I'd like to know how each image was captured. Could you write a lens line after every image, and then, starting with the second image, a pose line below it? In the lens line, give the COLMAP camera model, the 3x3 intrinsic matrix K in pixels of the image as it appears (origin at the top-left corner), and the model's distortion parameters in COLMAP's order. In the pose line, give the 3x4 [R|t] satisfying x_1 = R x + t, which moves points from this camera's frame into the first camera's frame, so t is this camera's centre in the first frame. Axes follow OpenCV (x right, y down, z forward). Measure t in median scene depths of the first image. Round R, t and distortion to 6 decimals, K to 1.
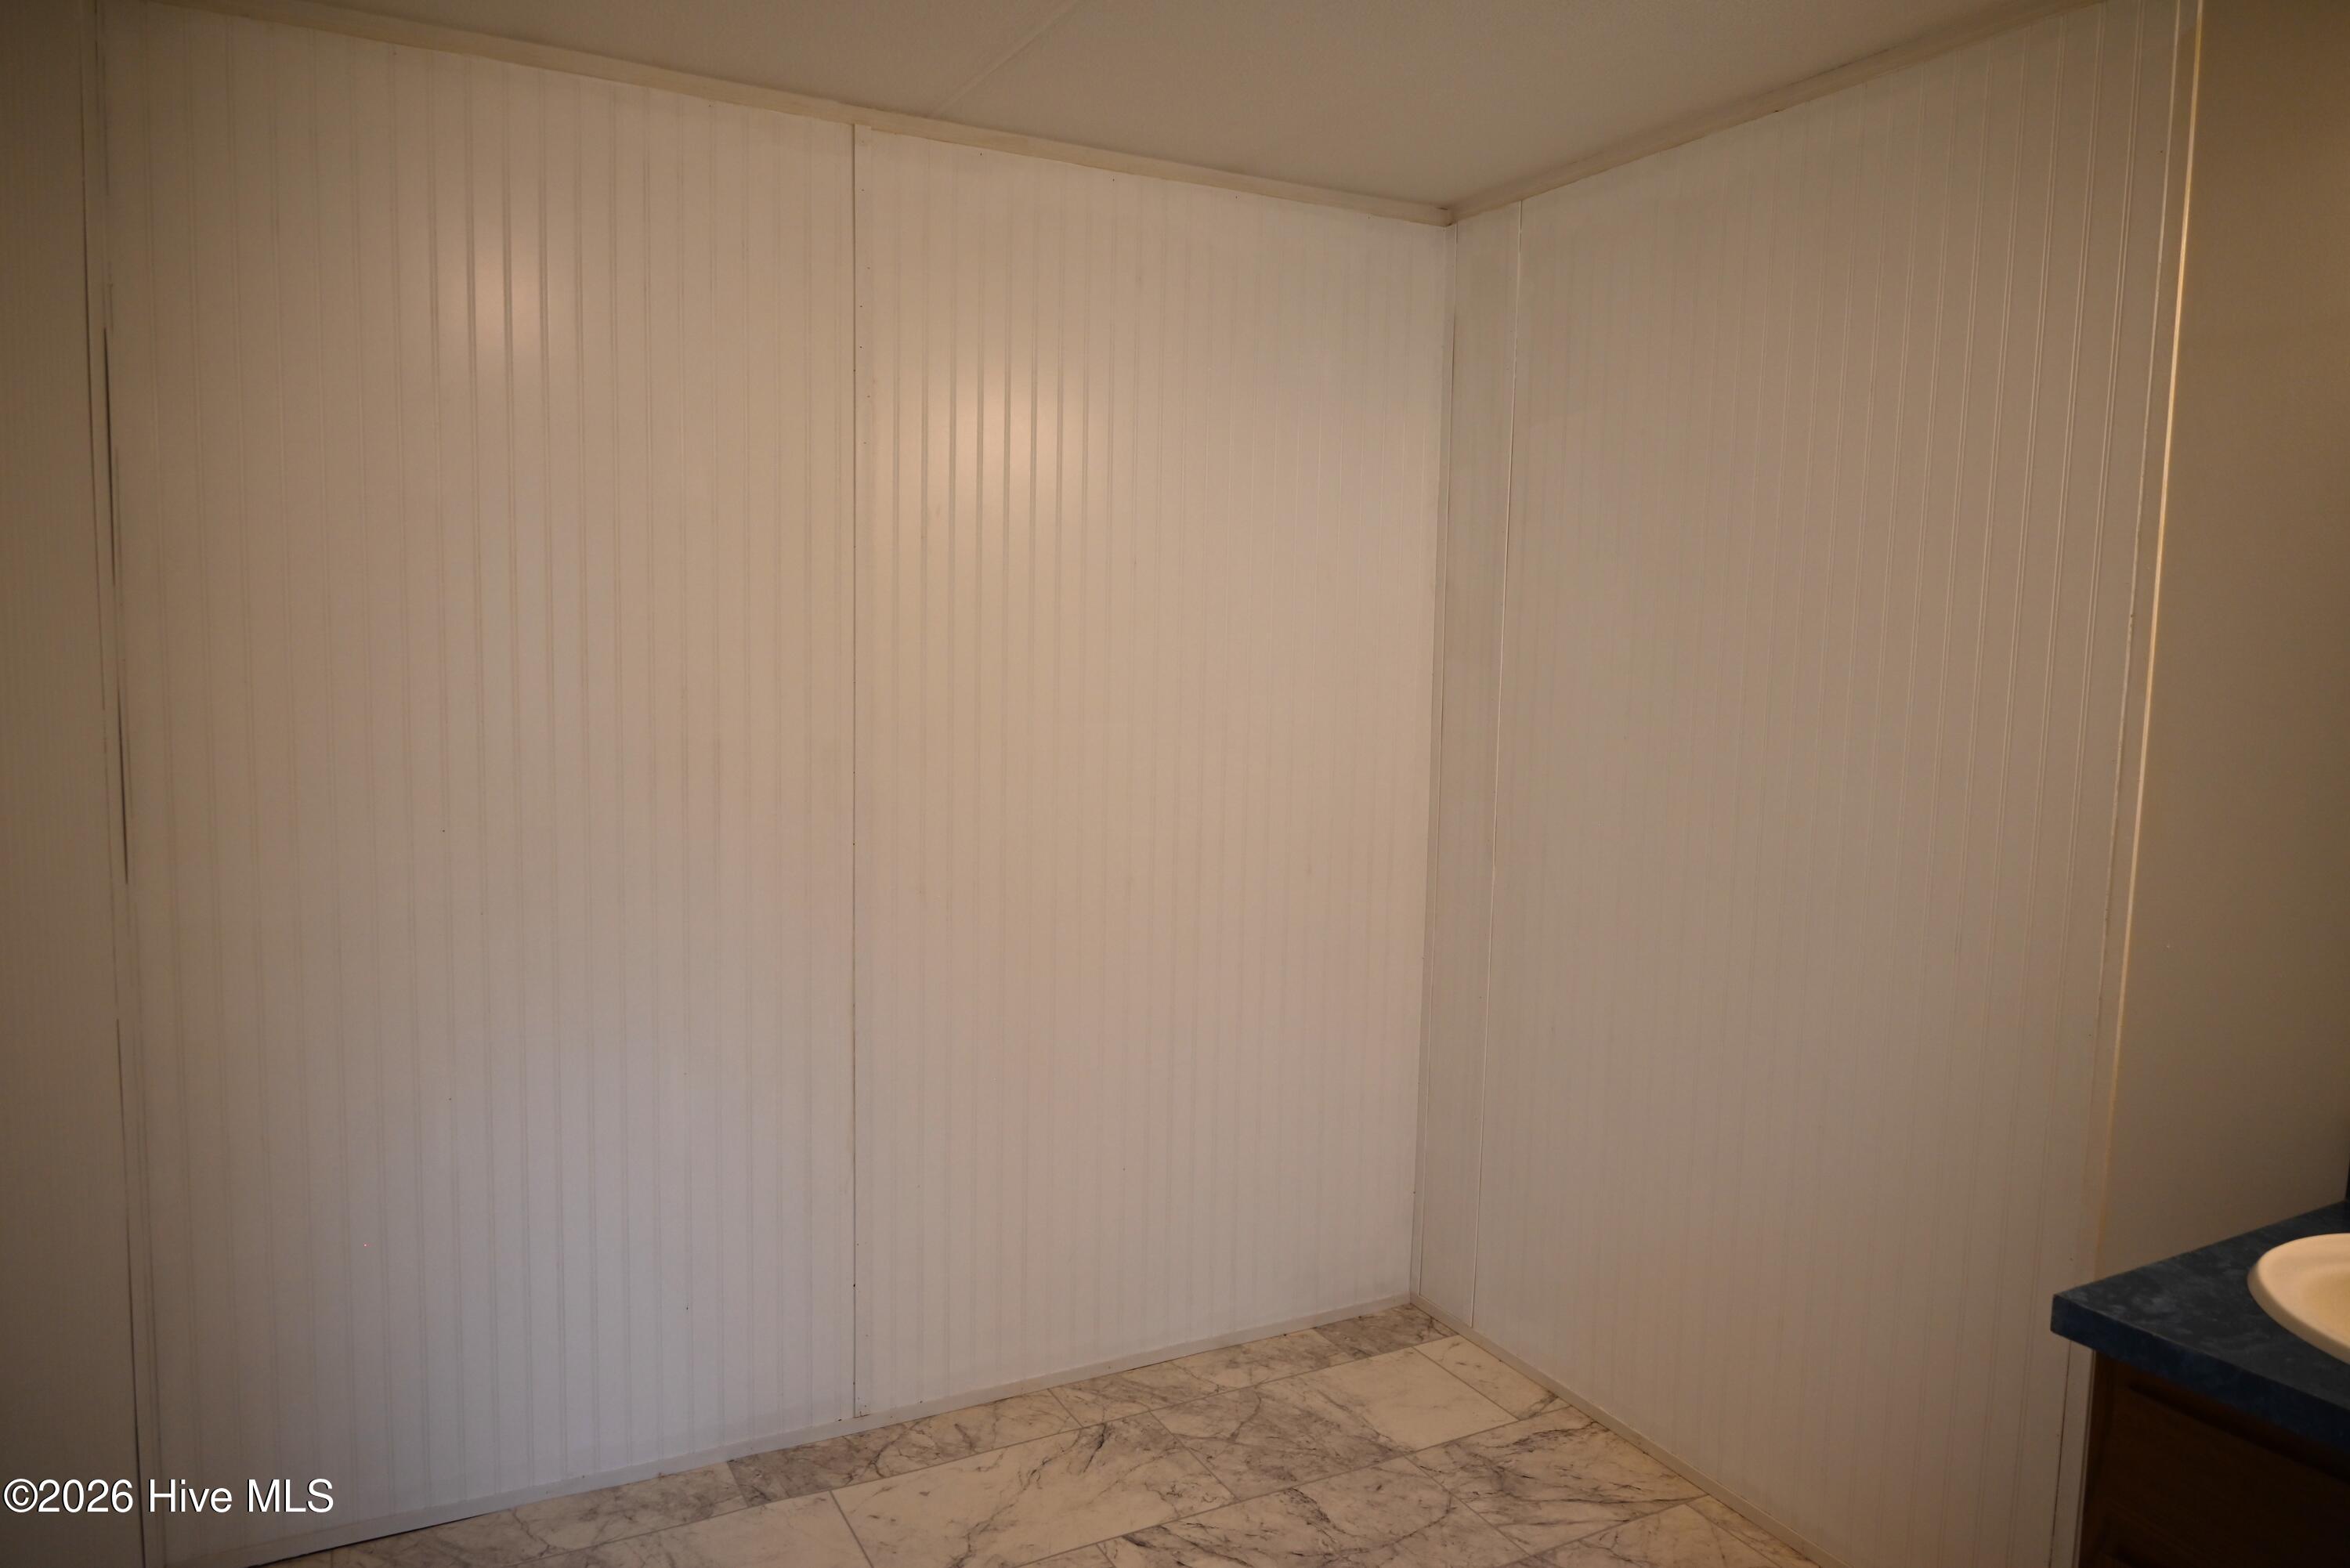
lens RADIAL K [[1559.6, 0, 1176.0], [0, 1559.6, 783.8], [0, 0, 1]] dist [0.004820, 0.001532]
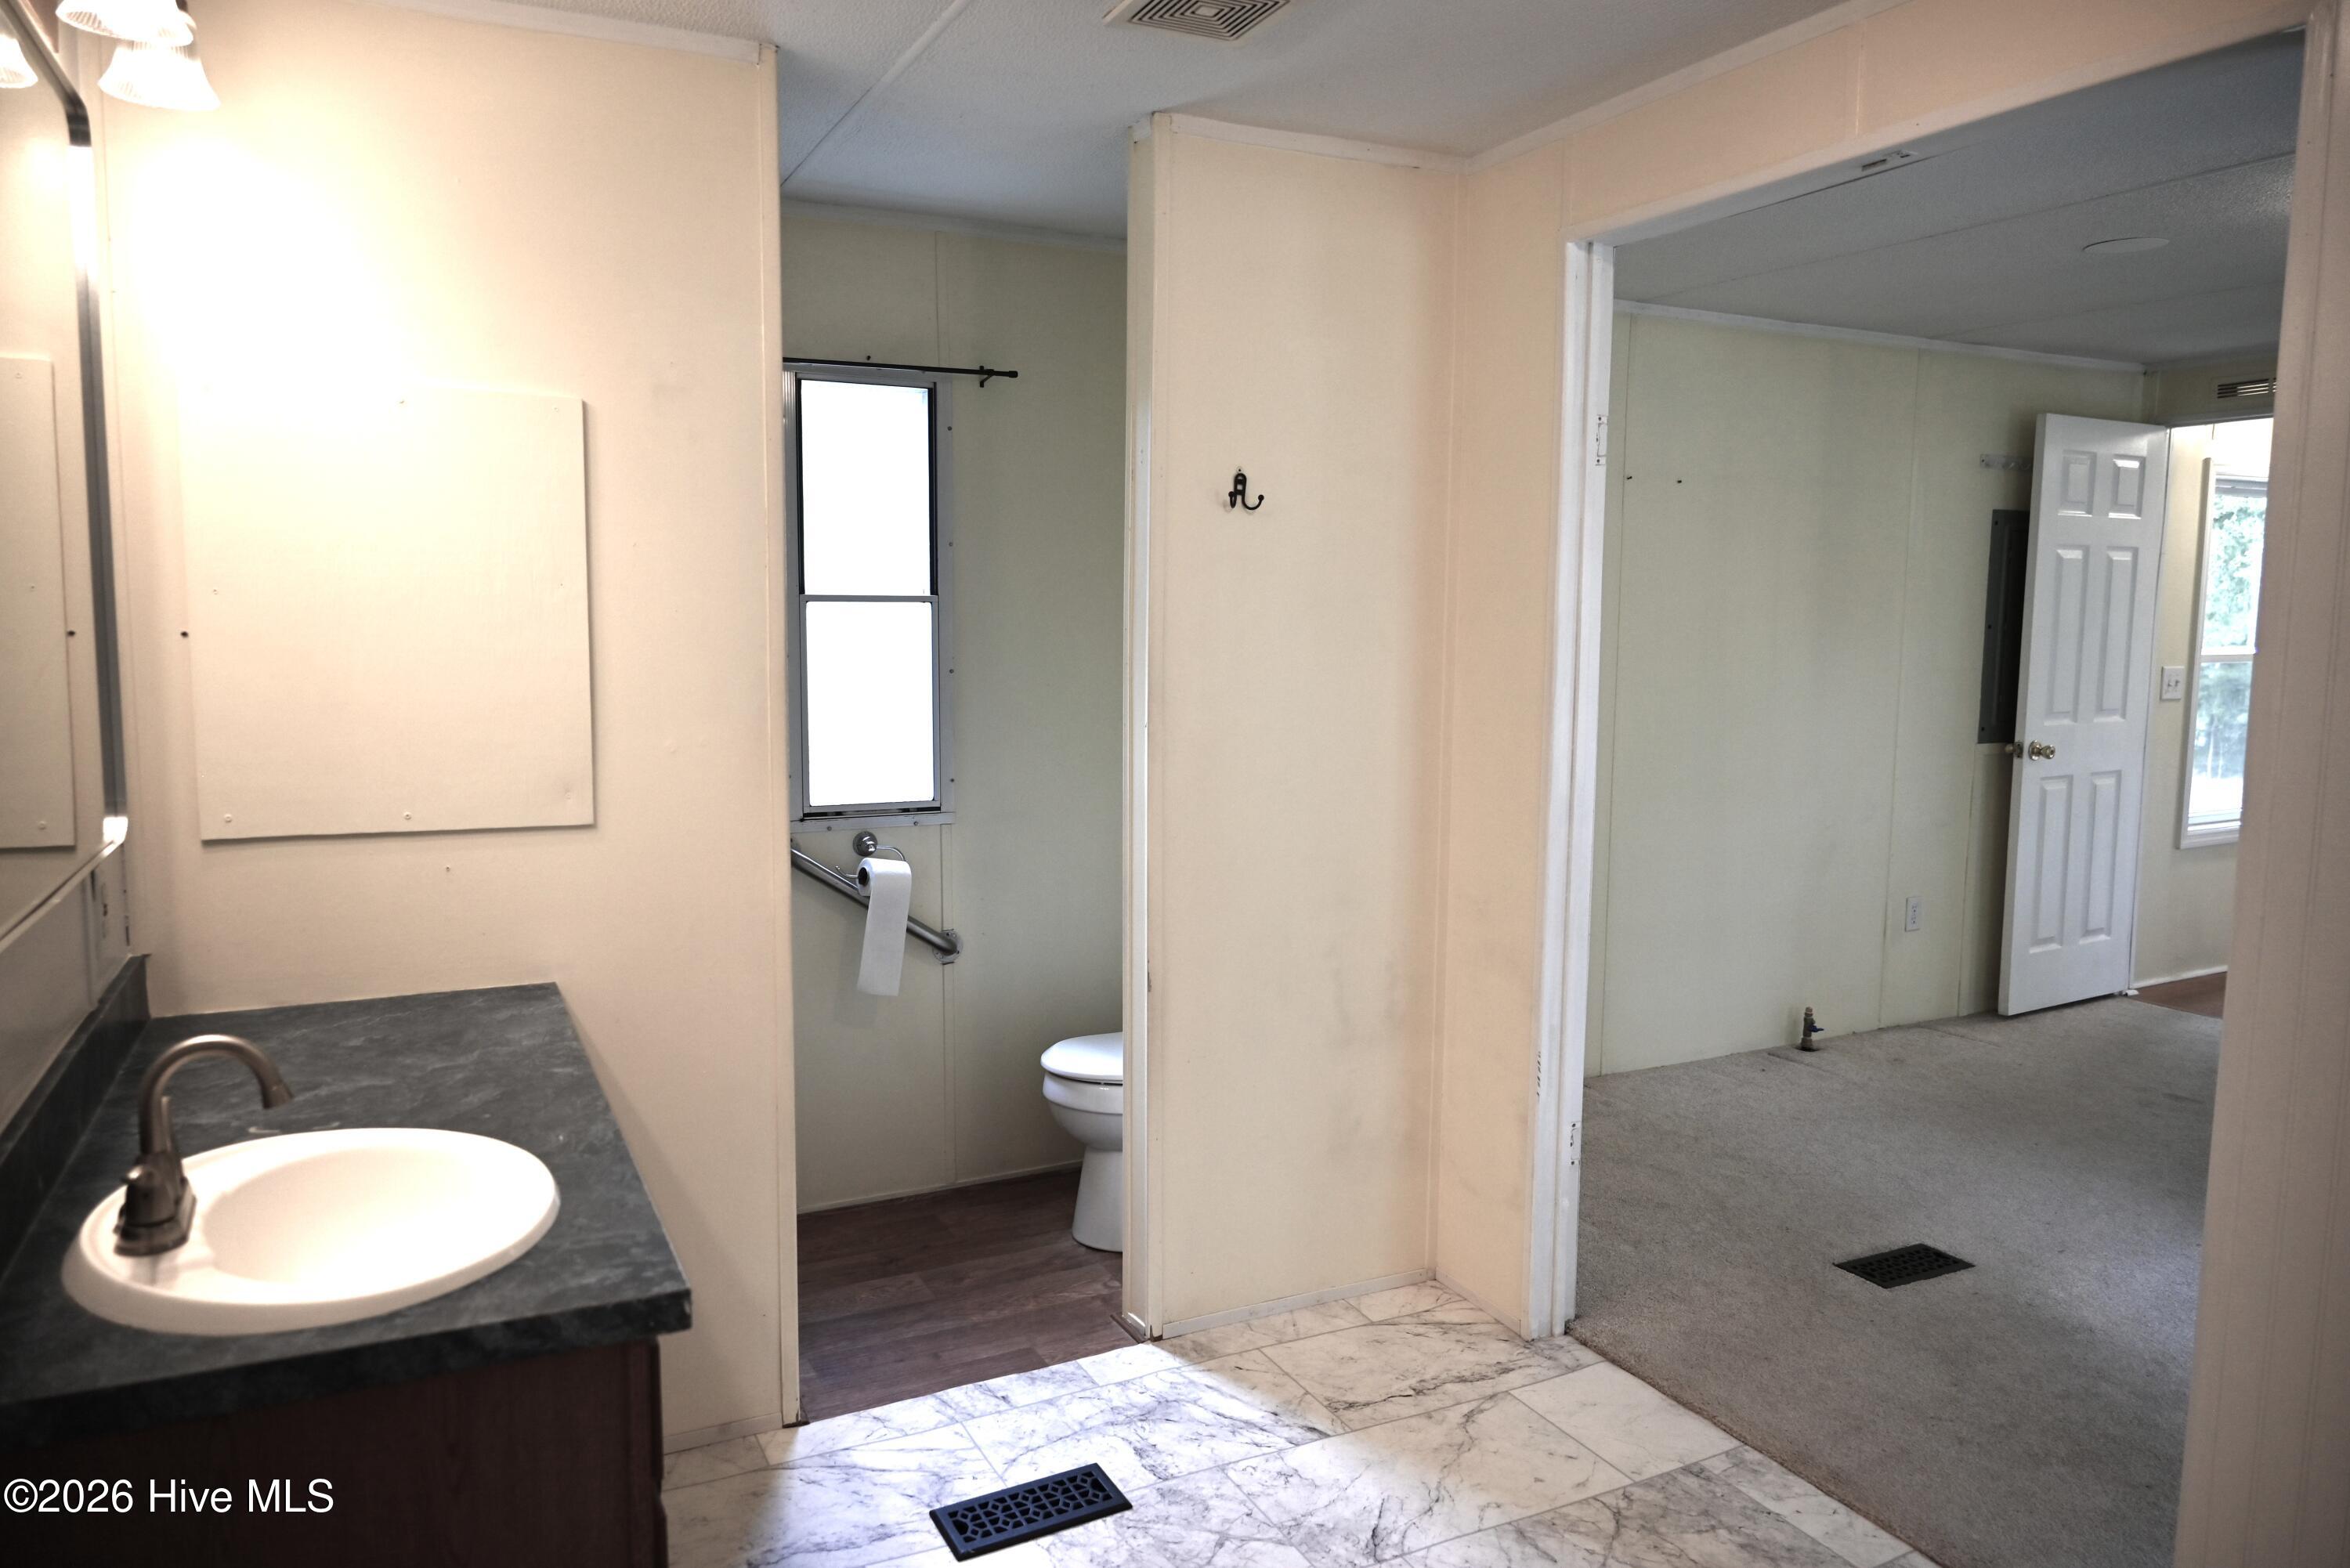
lens RADIAL K [[1559.6, 0, 1177.7], [0, 1559.6, 780.2], [0, 0, 1]] dist [0.004820, 0.001532]
pose [[-0.999223, -0.033070, 0.021457, 0.058682], [-0.028159, 0.979683, 0.198566, -0.163750], [-0.027588, 0.197808, -0.979853, 1.842857]]
